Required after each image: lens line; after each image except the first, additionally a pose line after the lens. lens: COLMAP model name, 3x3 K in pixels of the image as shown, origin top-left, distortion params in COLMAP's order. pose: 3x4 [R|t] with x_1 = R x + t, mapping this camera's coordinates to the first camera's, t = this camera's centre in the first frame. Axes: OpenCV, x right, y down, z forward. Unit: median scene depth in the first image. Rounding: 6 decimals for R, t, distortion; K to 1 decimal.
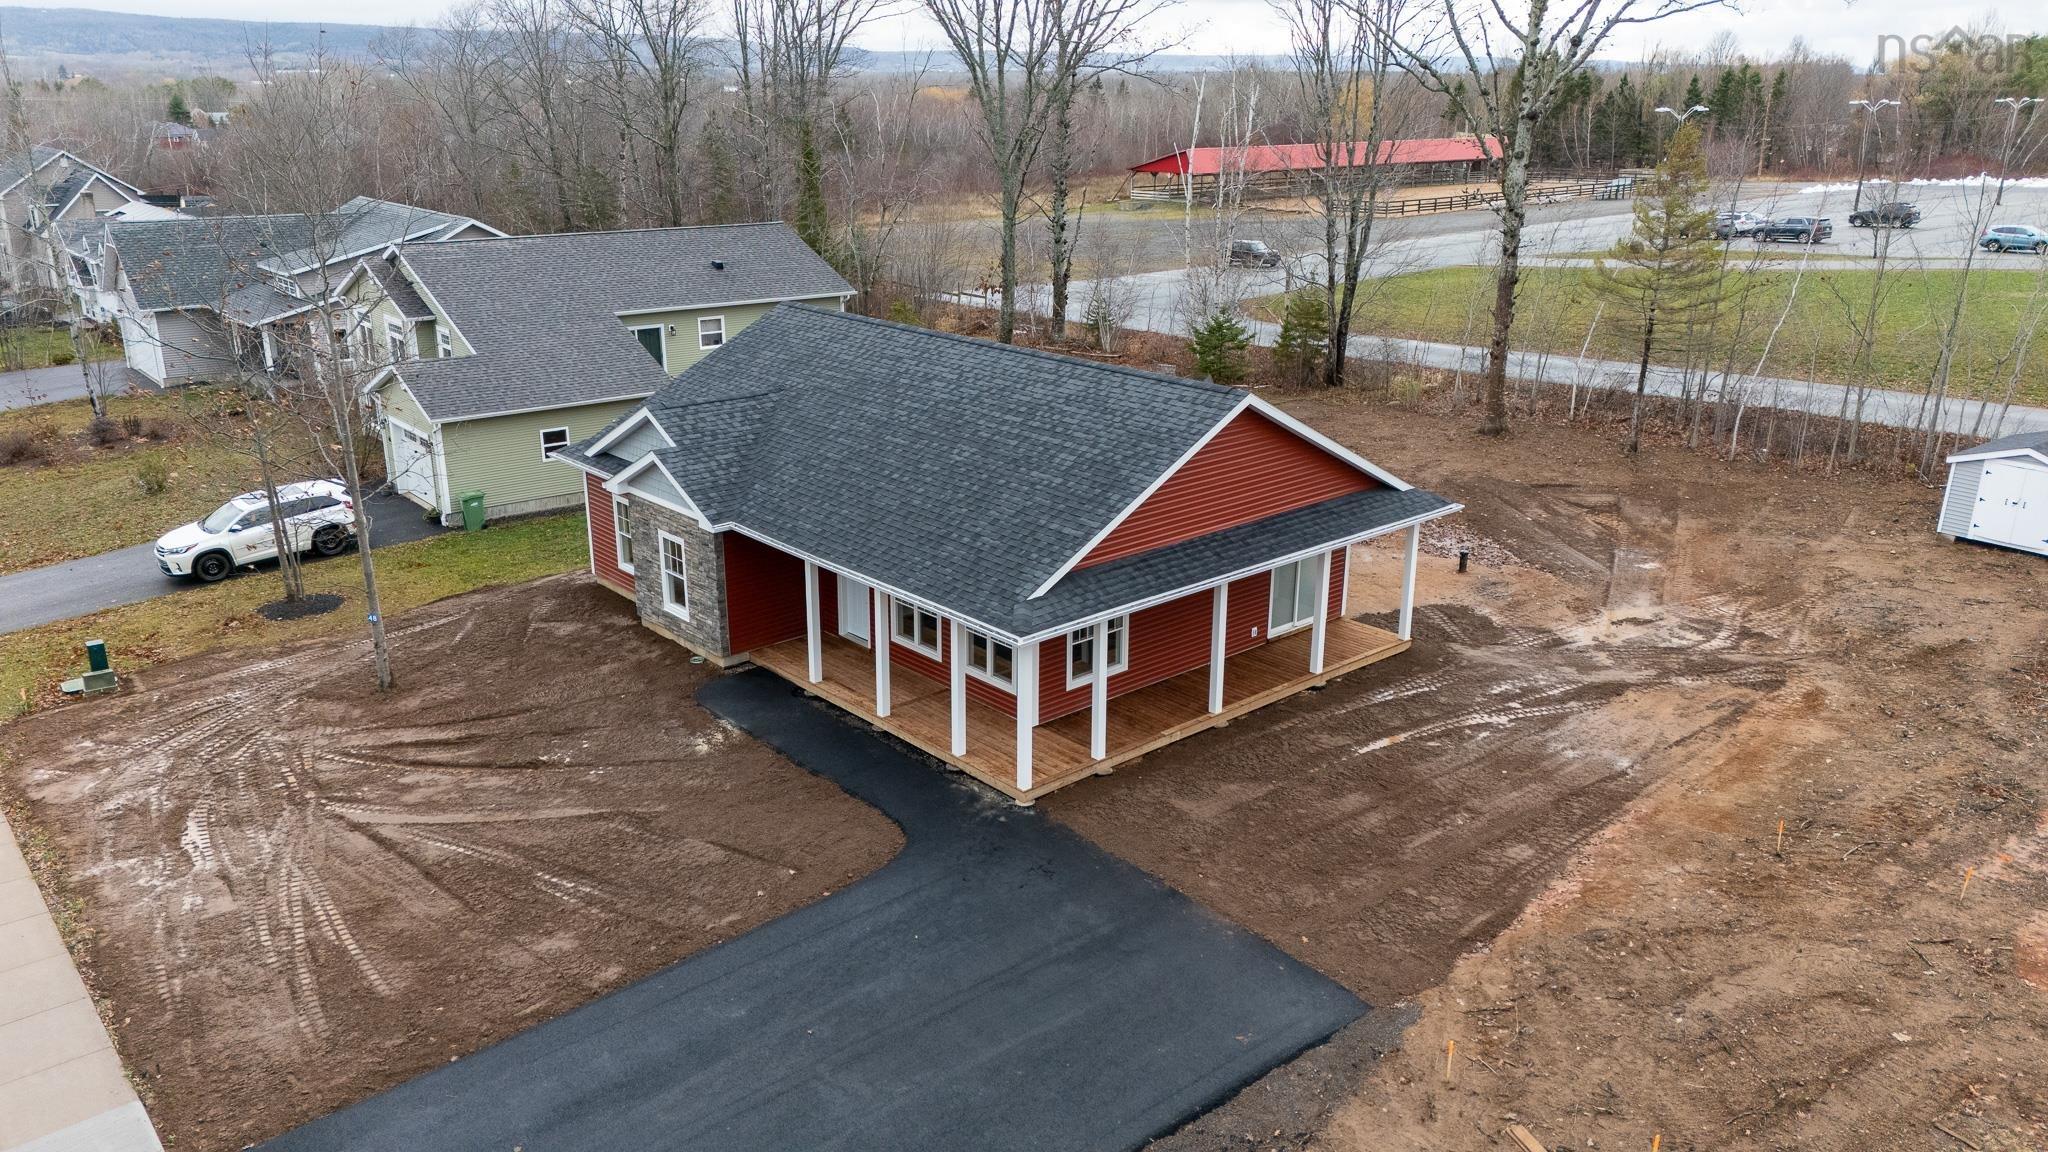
lens RADIAL K [[1502.7, 0, 1024.0], [0, 1502.7, 576.0], [0, 0, 1]] dist [0.074711, -0.069364]
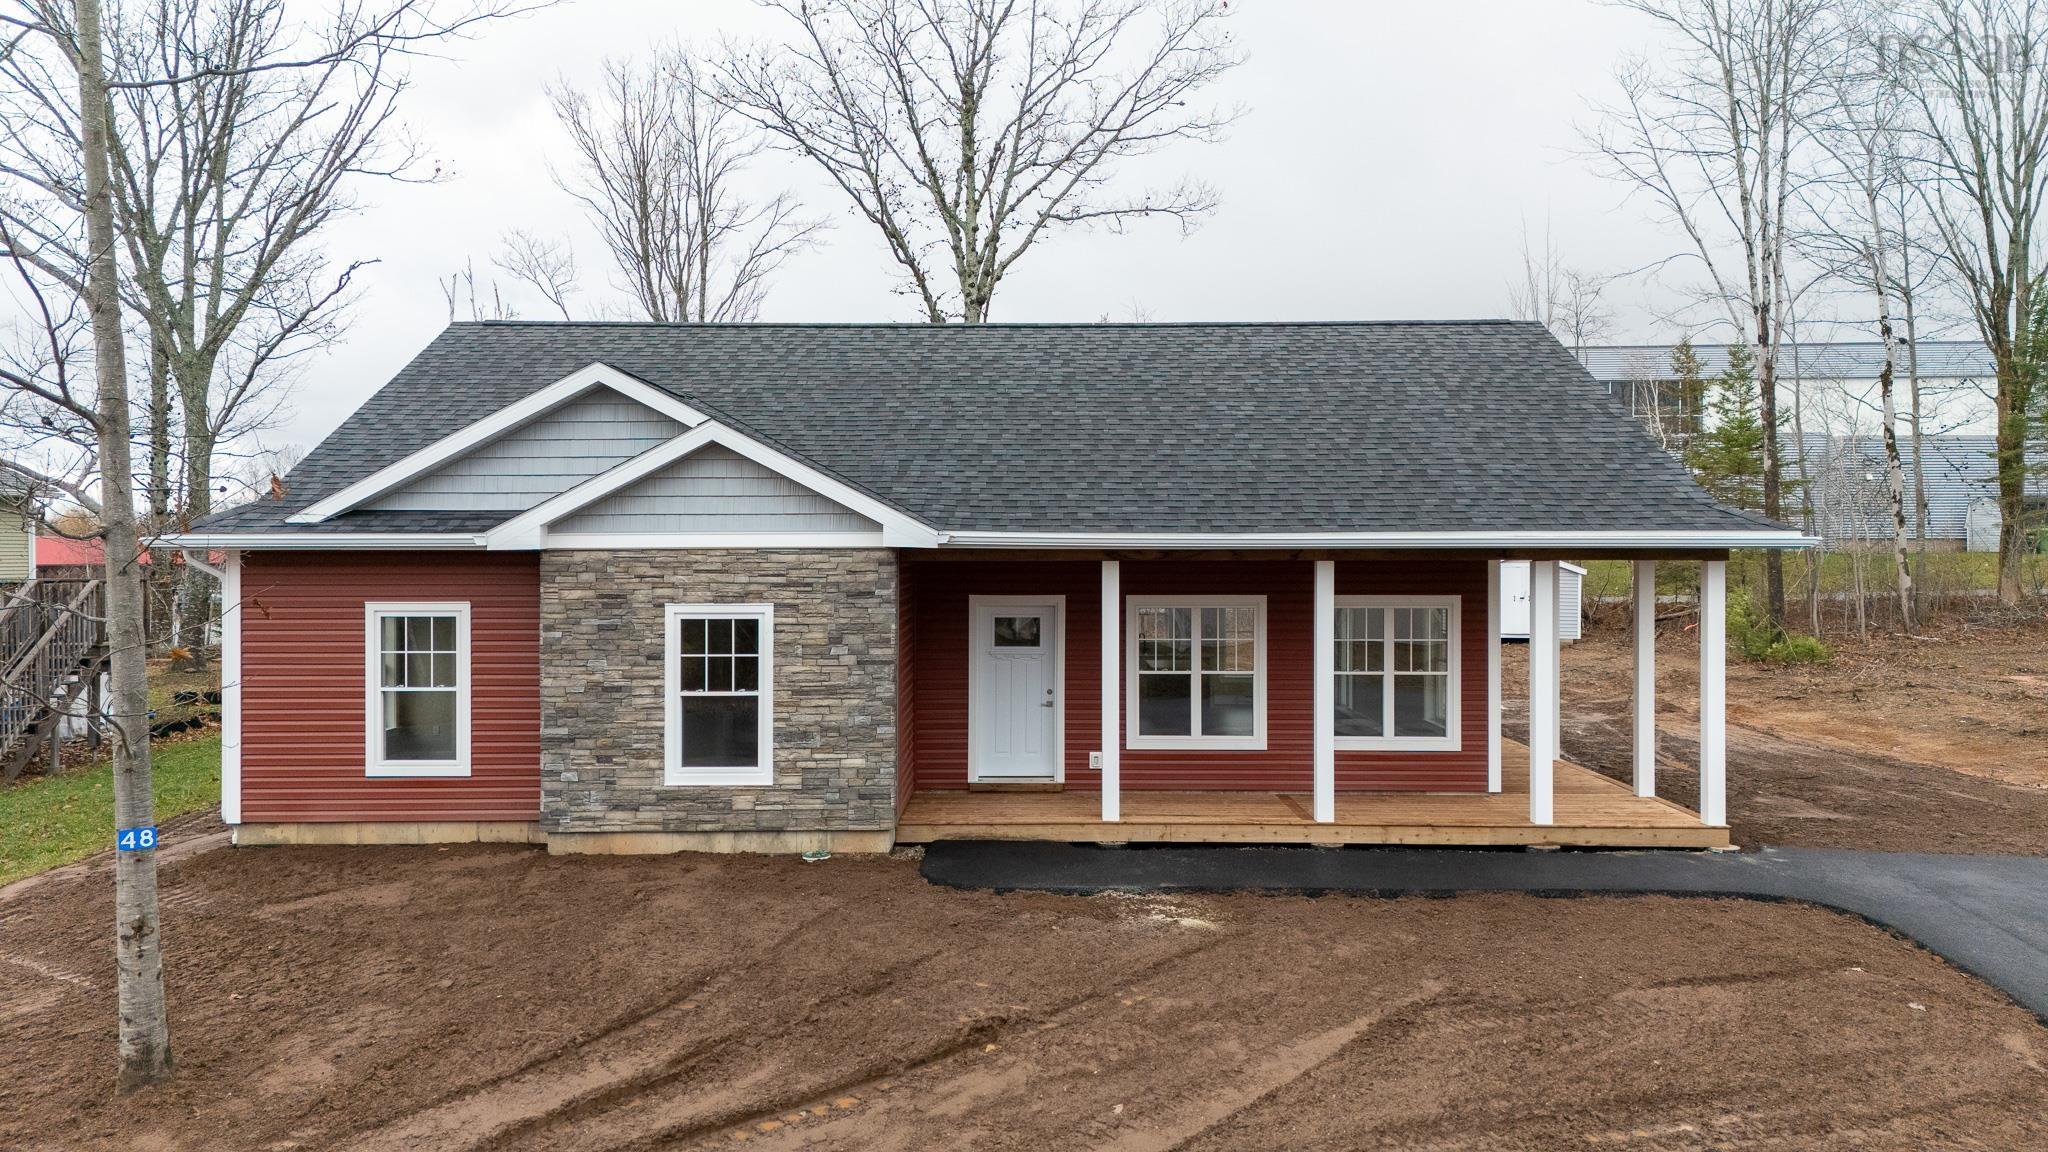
lens RADIAL K [[1502.7, 0, 1024.0], [0, 1502.7, 576.0], [0, 0, 1]] dist [0.074711, -0.069364]
pose [[0.671465, -0.015629, 0.740871, -0.571694], [0.236486, 0.952020, -0.194248, 0.086701], [-0.702289, 0.305637, 0.642944, 0.676494]]
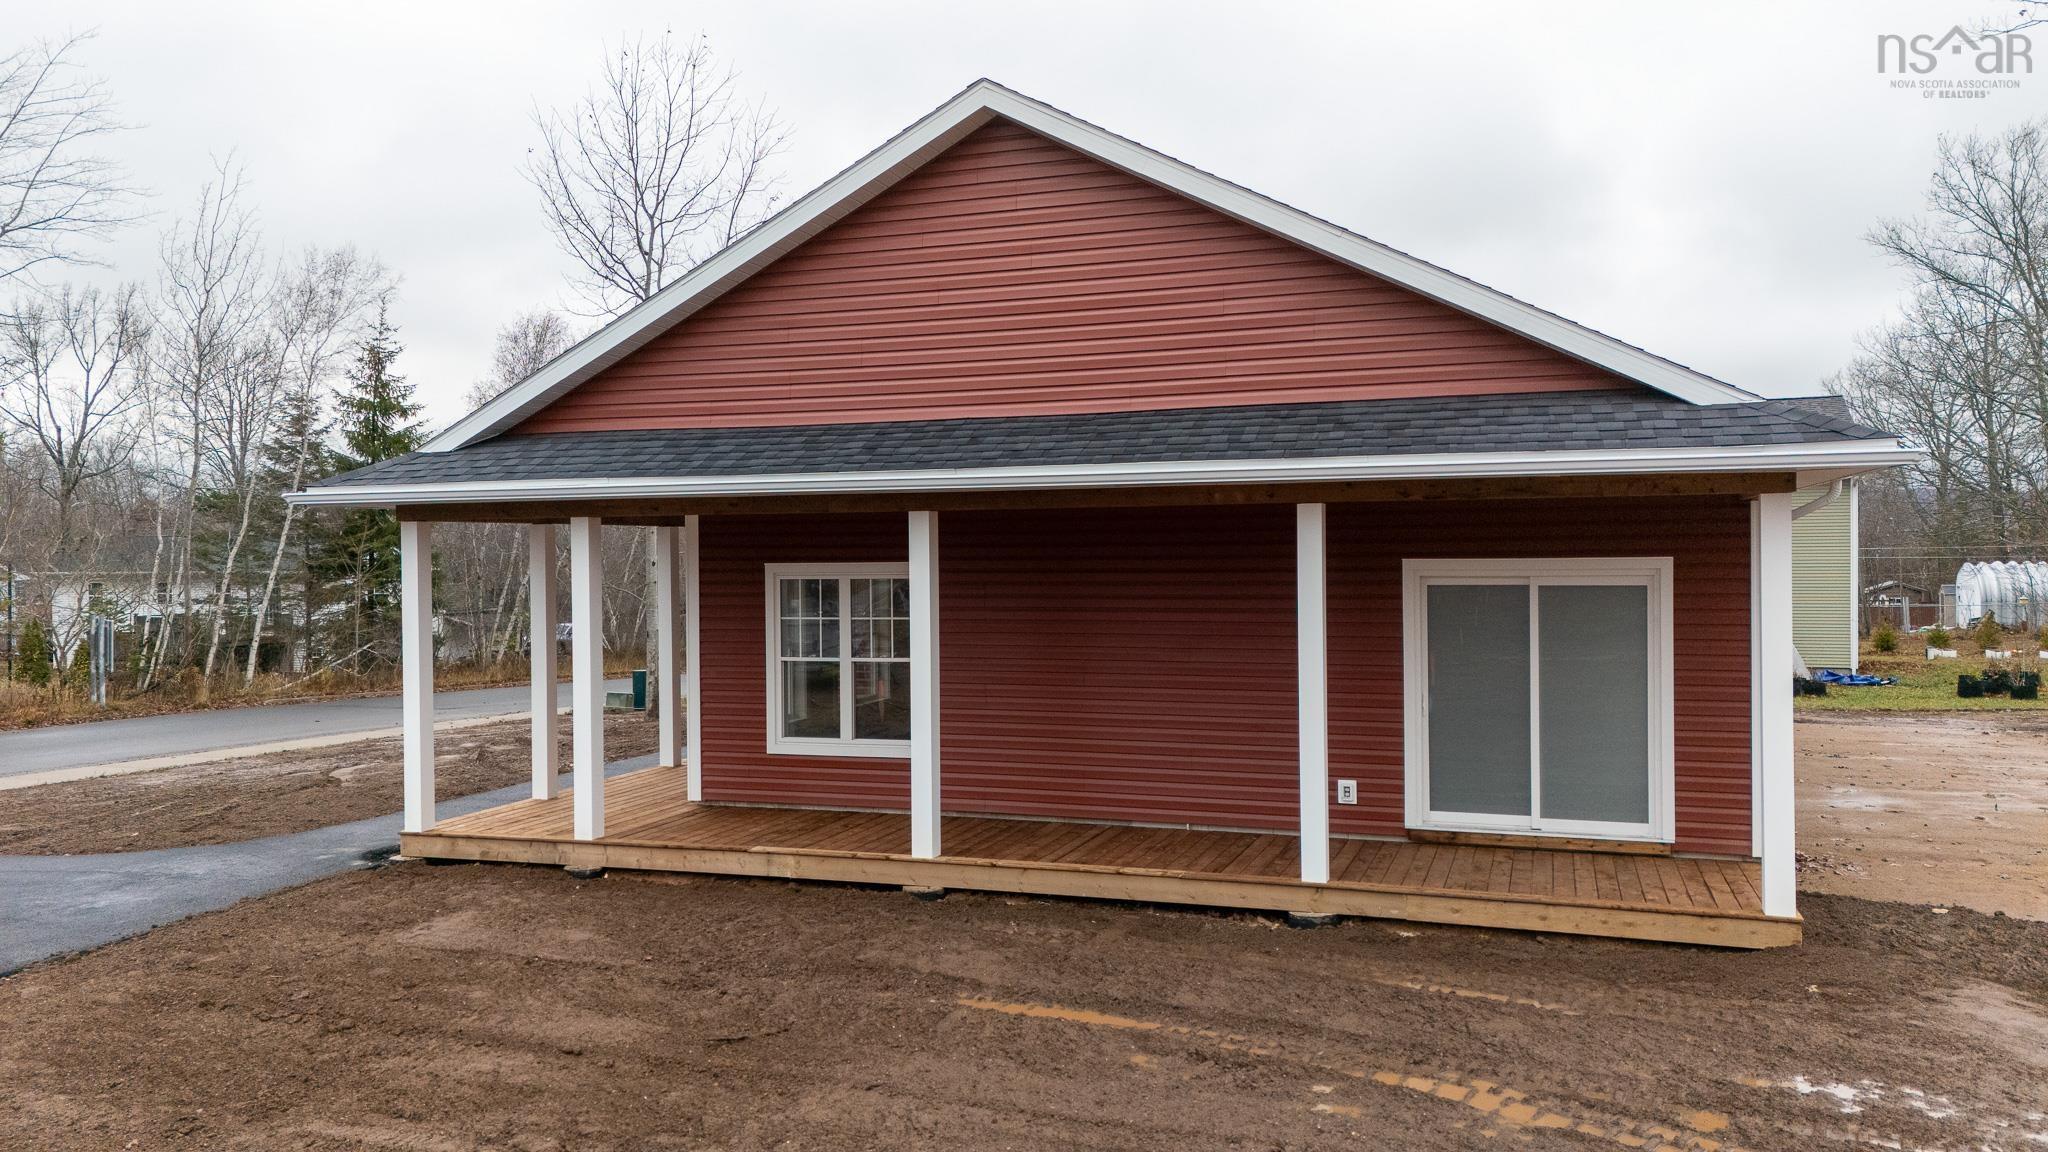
lens RADIAL K [[1496.2, 0, 1024.0], [0, 1496.2, 576.0], [0, 0, 1]] dist [0.072709, -0.059902]
pose [[0.492105, 0.003384, -0.870529, 0.497055], [-0.261056, 0.954544, -0.143862, 0.067693], [0.830471, 0.298052, 0.470620, 0.795437]]
